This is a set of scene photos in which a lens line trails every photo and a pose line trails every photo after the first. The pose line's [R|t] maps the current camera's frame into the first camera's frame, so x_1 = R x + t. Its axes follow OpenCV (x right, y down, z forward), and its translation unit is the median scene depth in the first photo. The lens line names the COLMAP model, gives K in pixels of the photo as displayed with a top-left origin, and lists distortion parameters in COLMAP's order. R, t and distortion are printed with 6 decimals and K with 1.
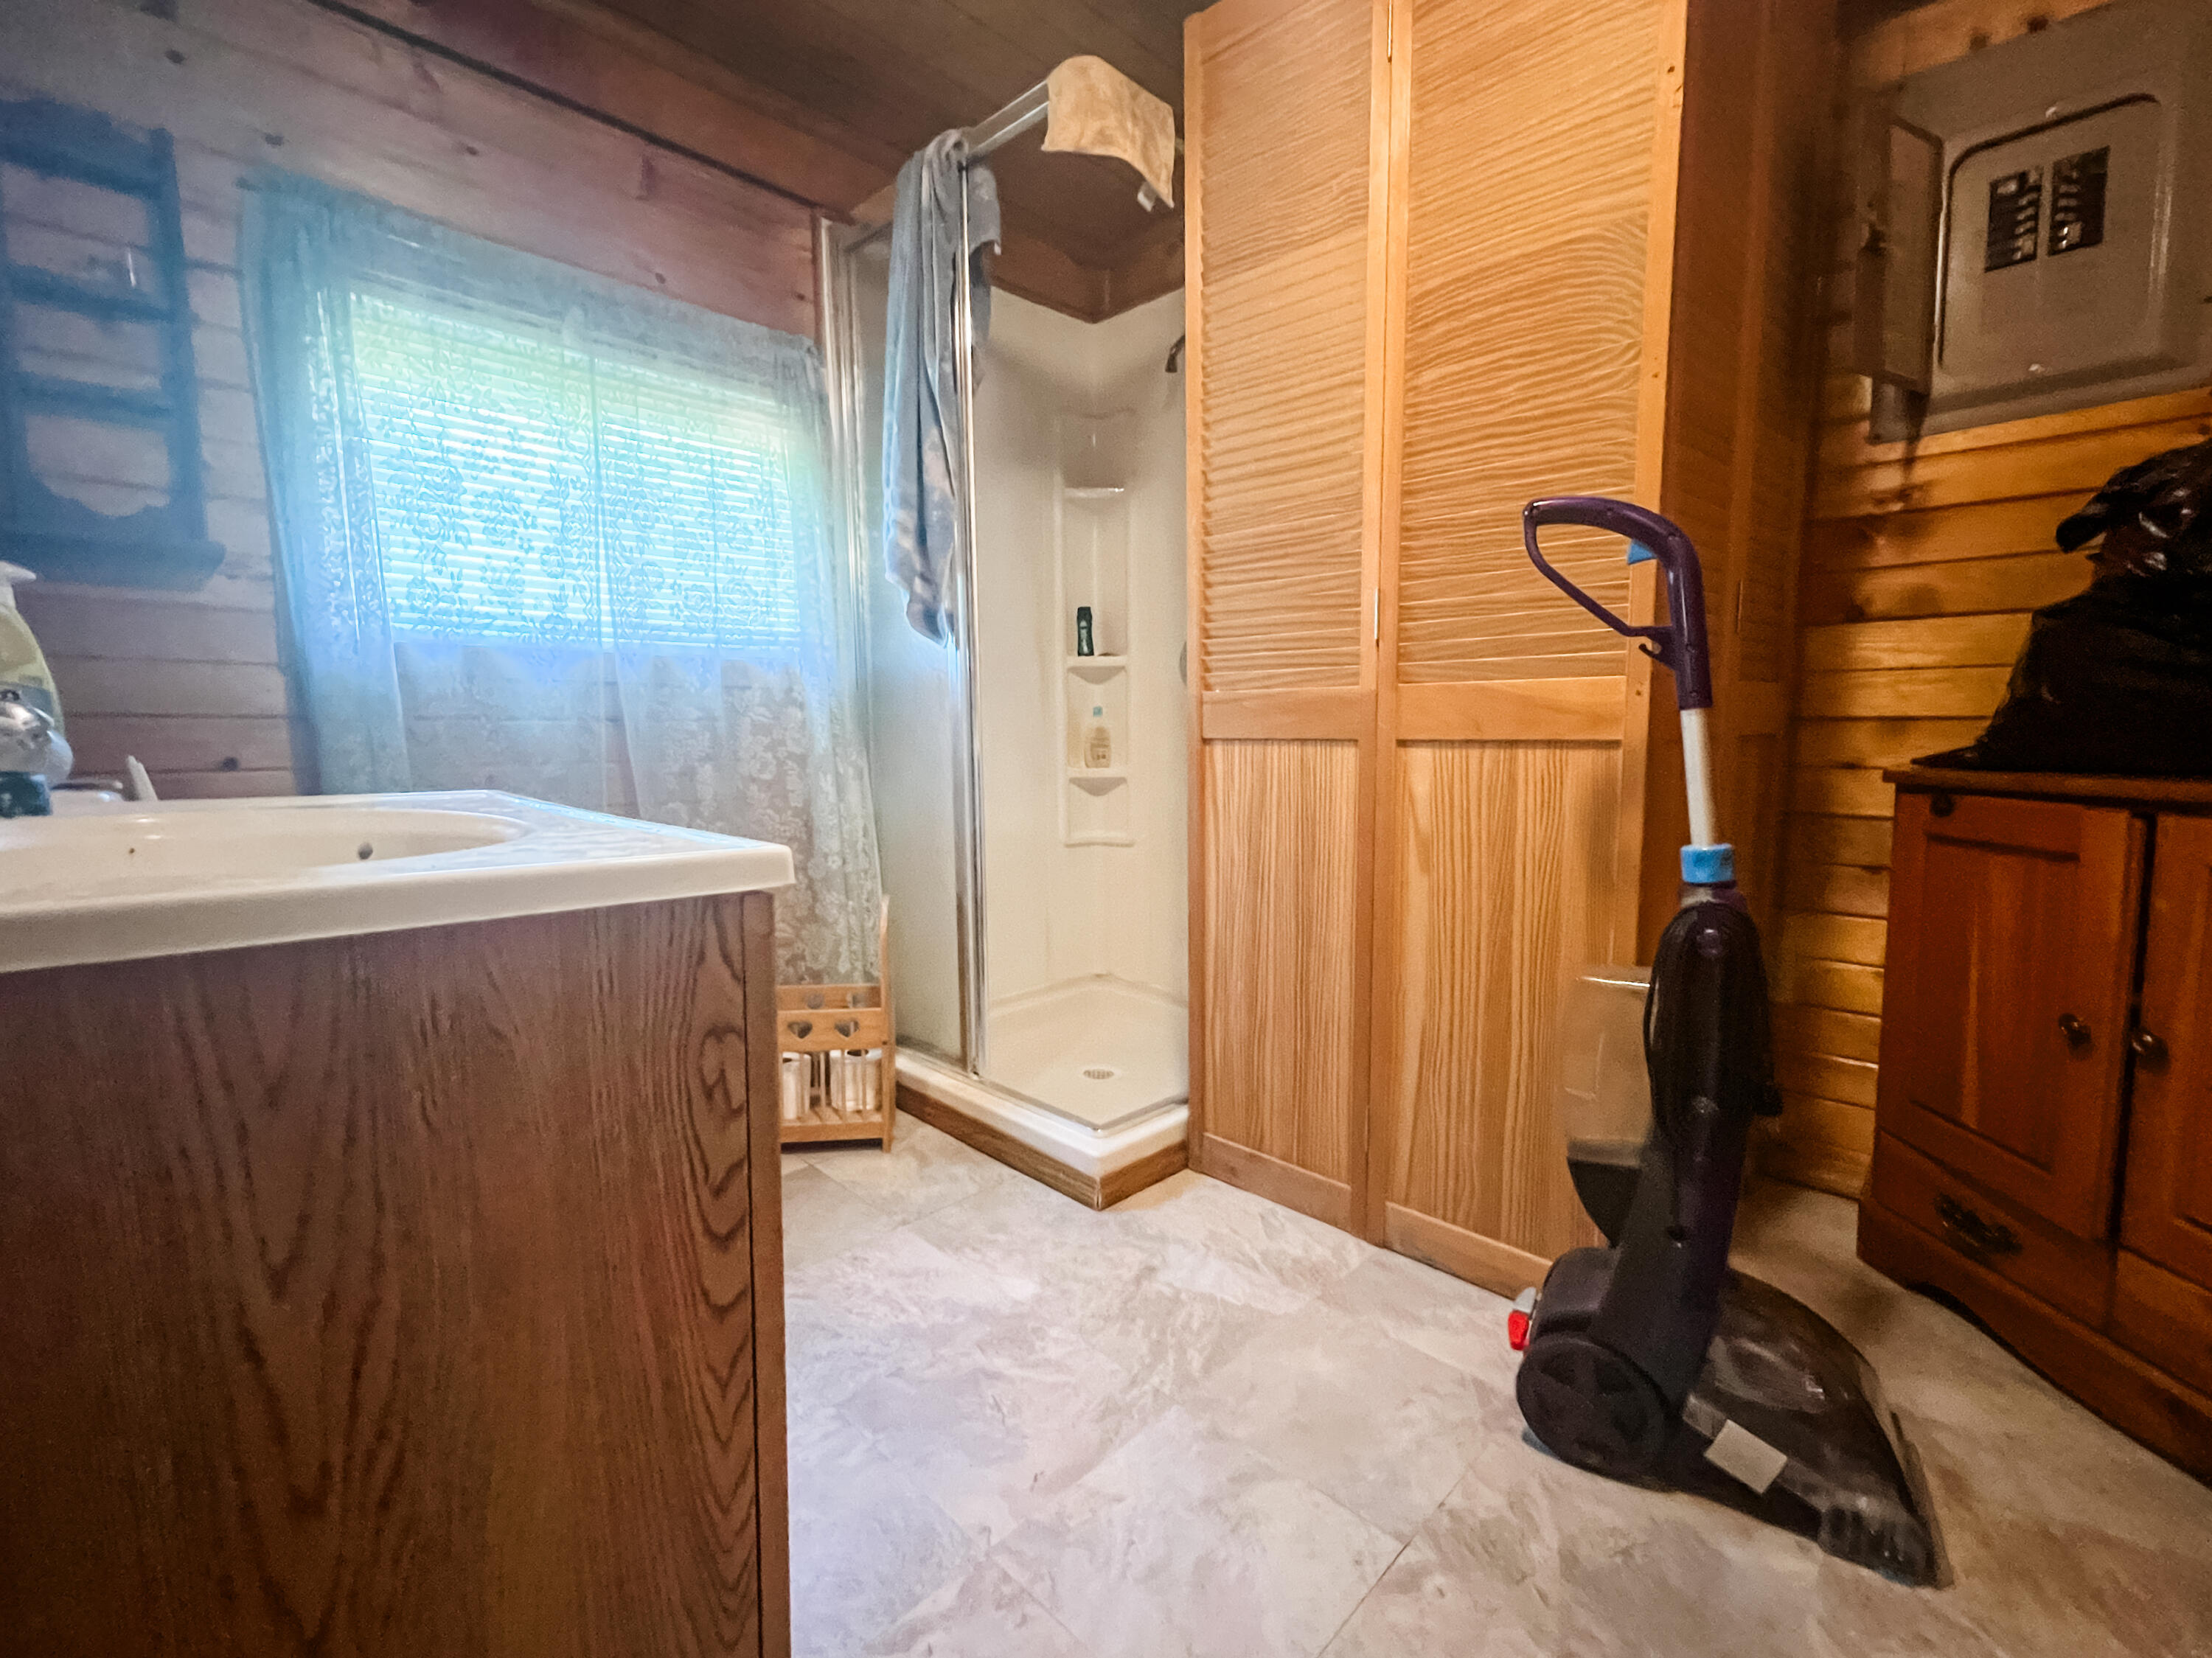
lens RADIAL K [[911.7, 0, 1106.0], [0, 911.7, 829.0], [0, 0, 1]] dist [0.002860, 0.000300]
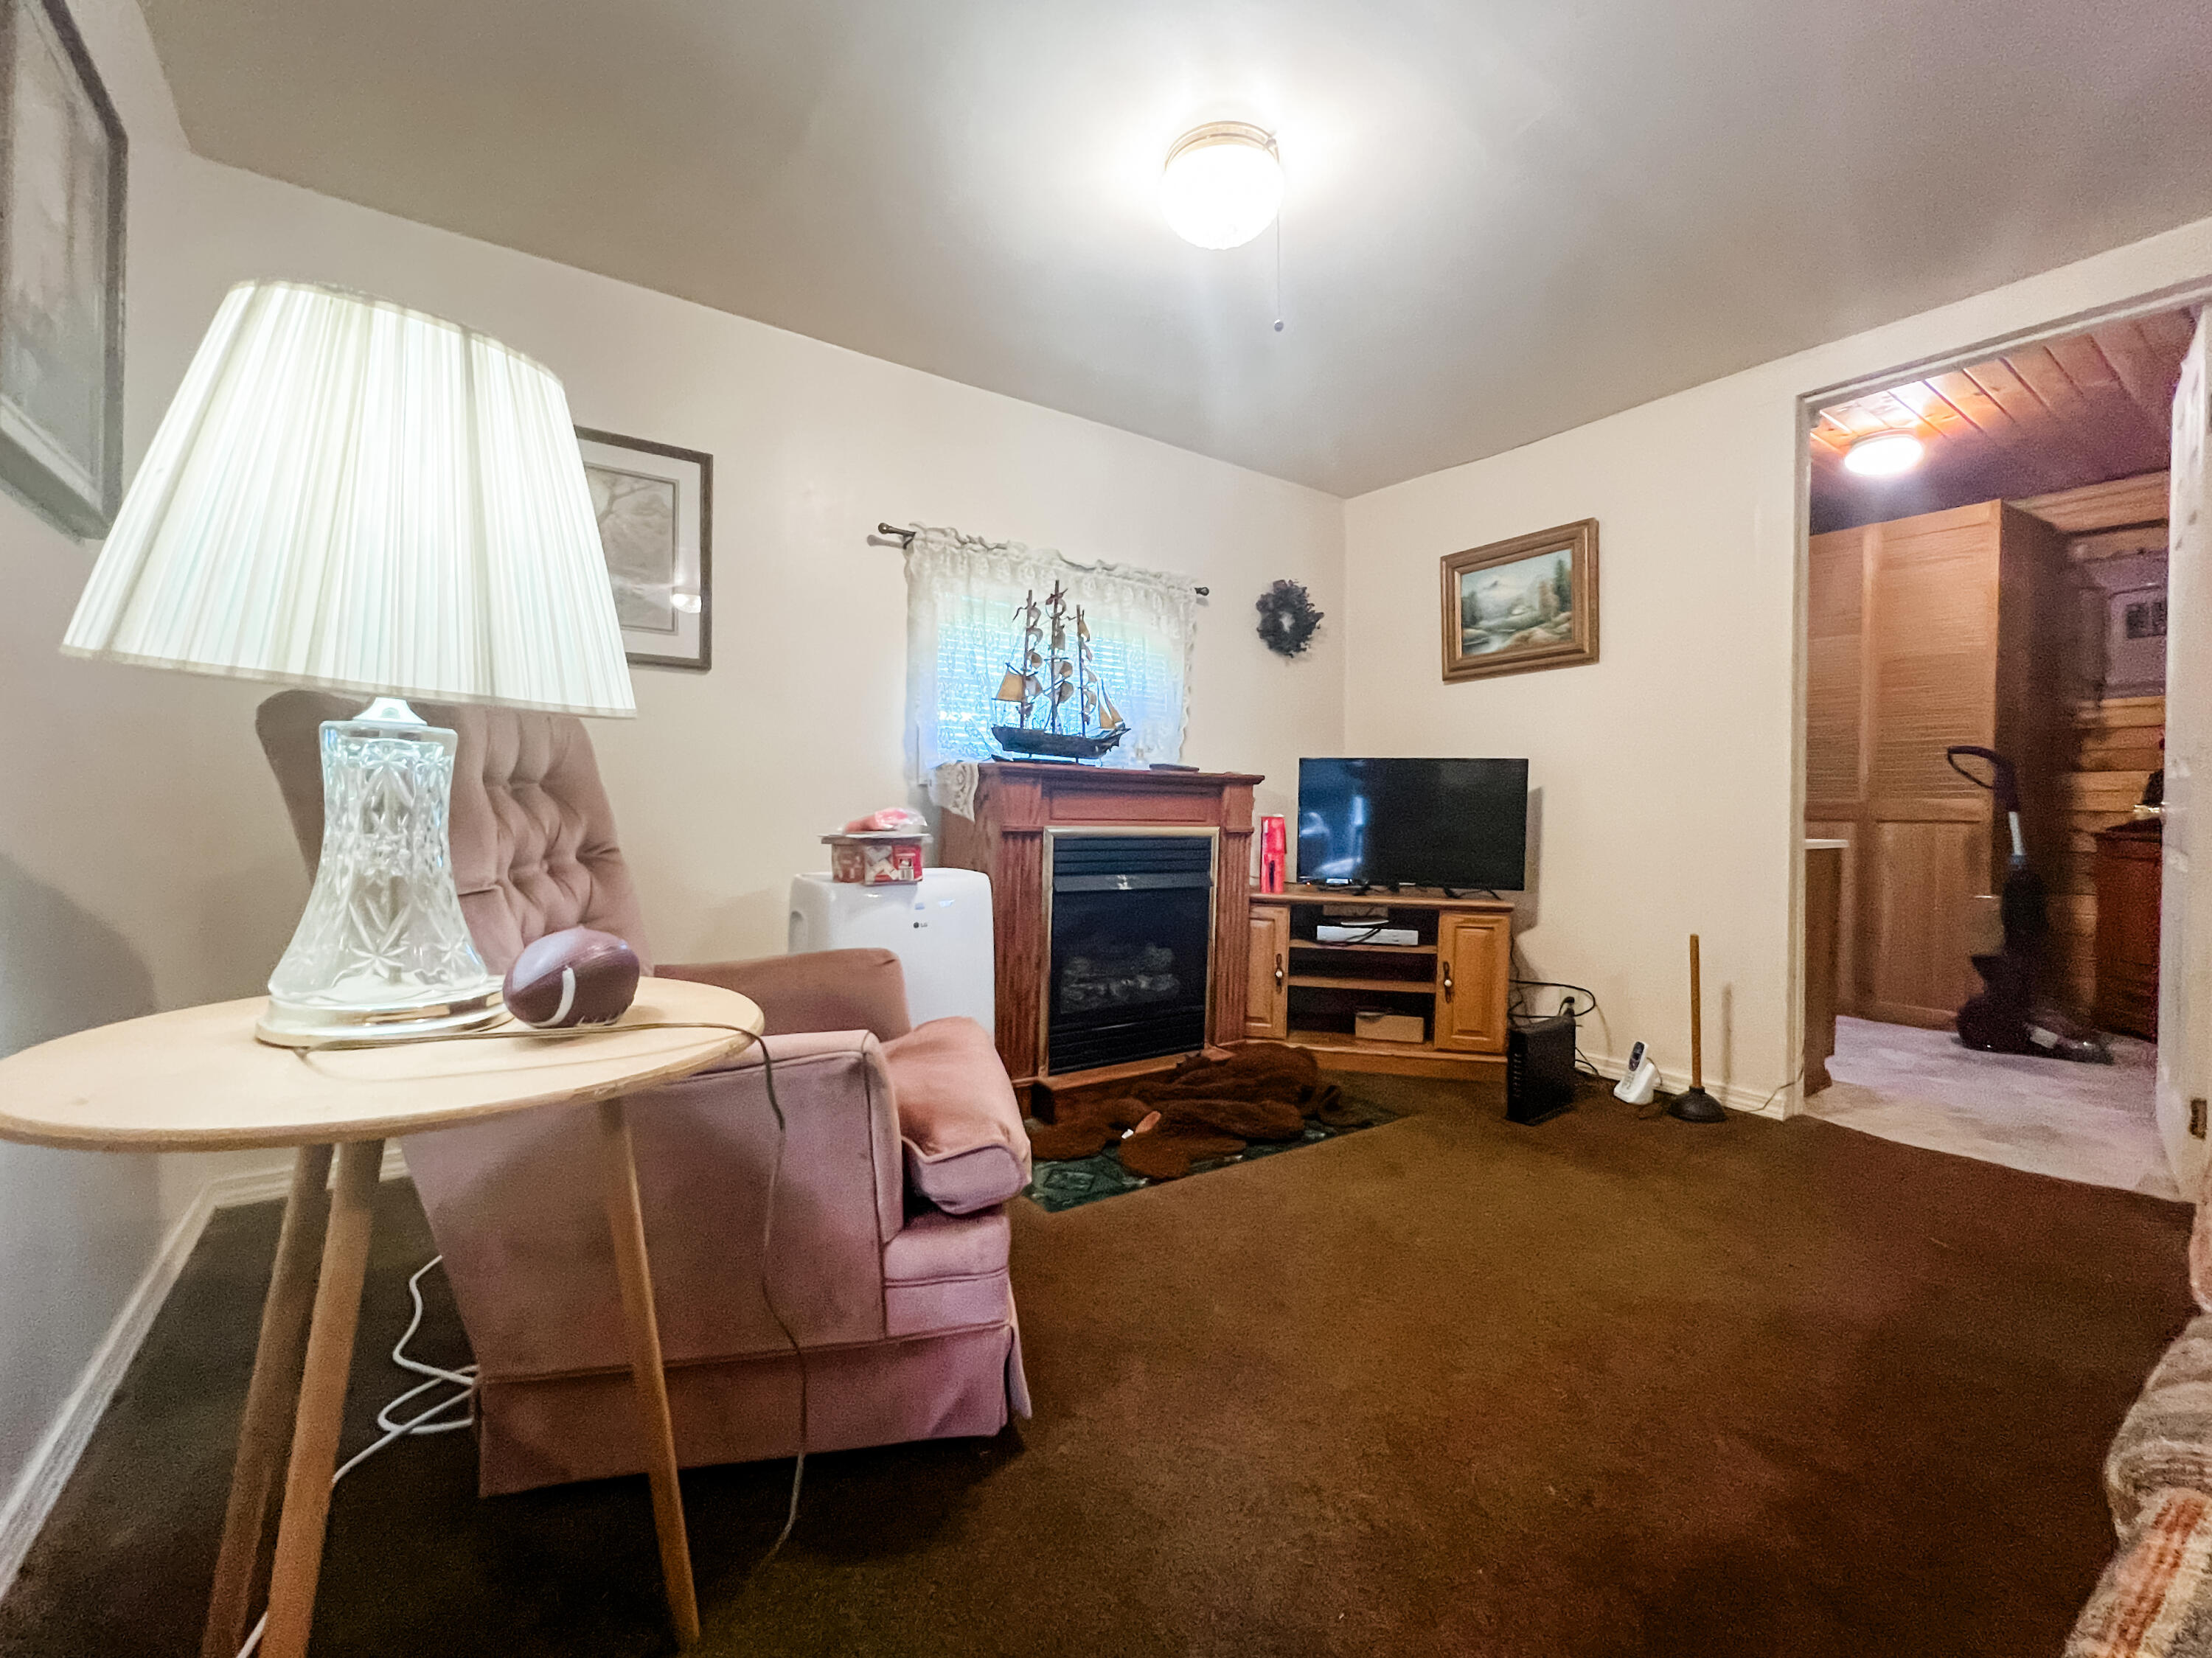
lens RADIAL K [[911.7, 0, 1106.0], [0, 911.7, 829.0], [0, 0, 1]] dist [0.002860, 0.000300]
pose [[0.986760, 0.006662, -0.162052, -1.683923], [-0.017239, 0.997804, -0.063956, 0.159856], [0.161270, 0.065903, 0.984707, -2.278178]]
